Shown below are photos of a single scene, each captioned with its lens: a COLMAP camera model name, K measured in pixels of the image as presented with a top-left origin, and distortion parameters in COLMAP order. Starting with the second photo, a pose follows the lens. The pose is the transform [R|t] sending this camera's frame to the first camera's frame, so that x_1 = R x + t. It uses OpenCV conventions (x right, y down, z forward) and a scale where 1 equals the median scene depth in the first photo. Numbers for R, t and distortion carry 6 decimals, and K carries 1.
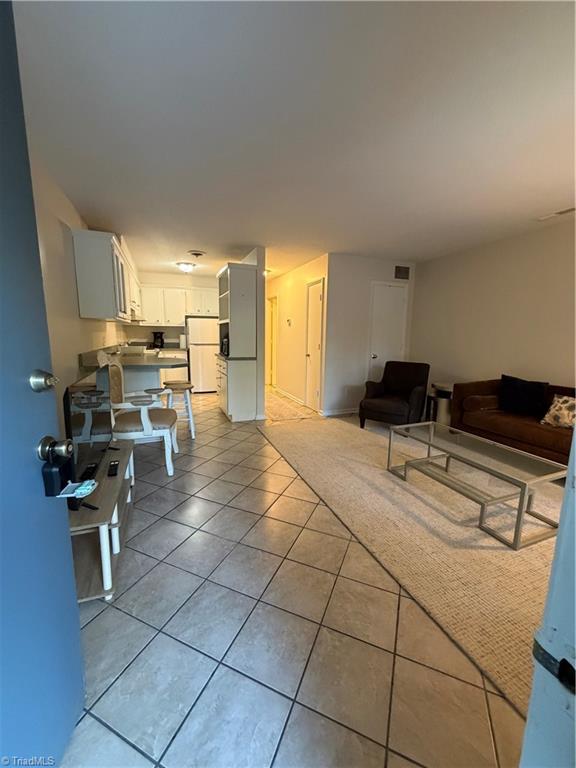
lens RADIAL K [[307.4, 0, 288.3], [0, 307.4, 382.3], [0, 0, 1]] dist [0.001793, 0.000887]
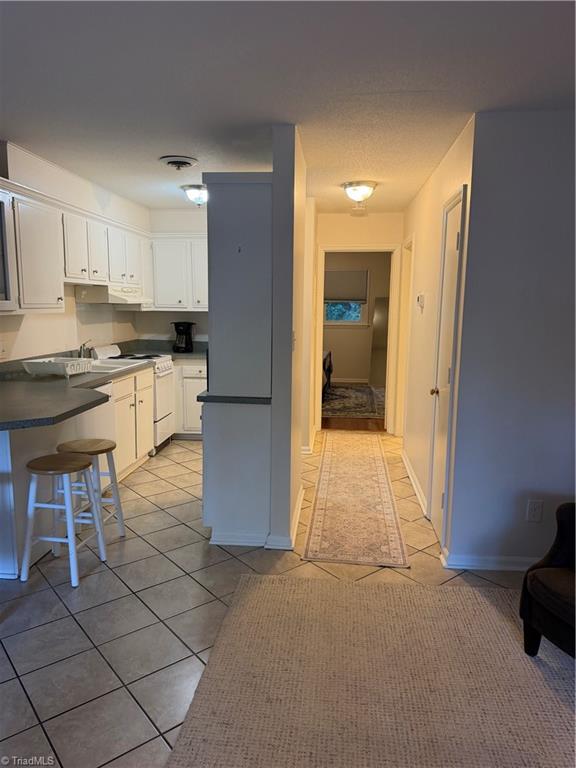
lens RADIAL K [[540.3, 0, 286.6], [0, 540.3, 384.2], [0, 0, 1]] dist [0.068748, -0.080407]
pose [[0.890820, 0.059751, -0.450410, 0.370549], [-0.066527, 0.997784, 0.000788, -0.157339], [0.449459, 0.029262, 0.892821, 0.564215]]
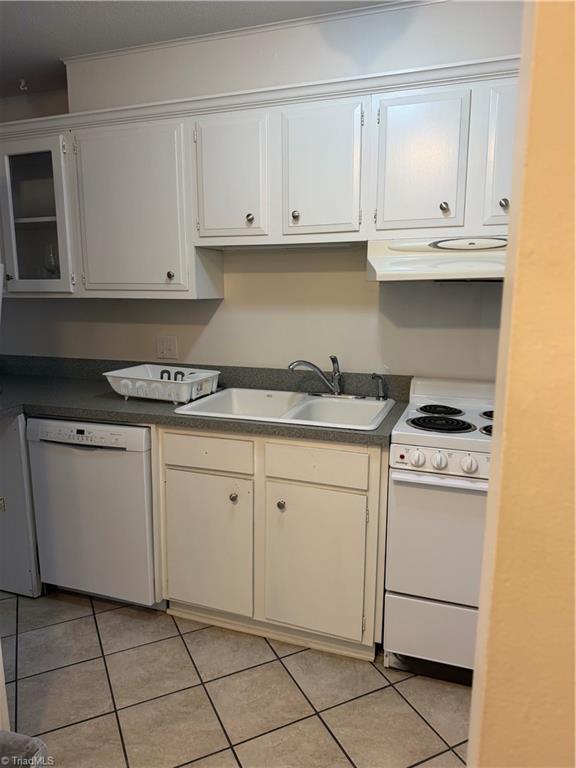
lens RADIAL K [[540.3, 0, 286.8], [0, 540.3, 384.6], [0, 0, 1]] dist [0.068748, -0.080407]
pose [[-0.667721, 0.106746, -0.736719, -0.258755], [-0.126331, 0.959061, 0.253462, -0.409802], [0.733614, 0.262312, -0.626899, 2.259518]]
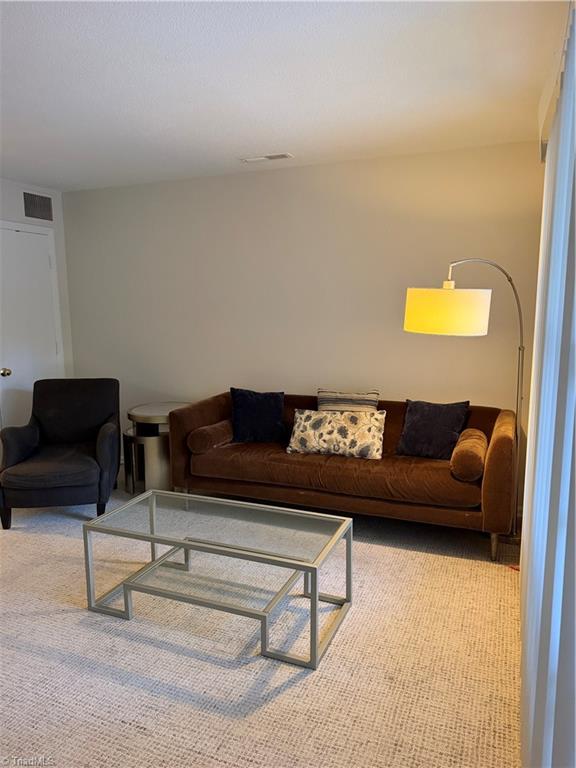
lens RADIAL K [[540.3, 0, 292.6], [0, 540.3, 382.7], [0, 0, 1]] dist [0.068748, -0.080407]
pose [[0.694224, -0.120875, 0.709537, -0.039884], [0.126551, 0.990939, 0.044994, -0.084478], [-0.708547, 0.058556, 0.703230, 0.107668]]
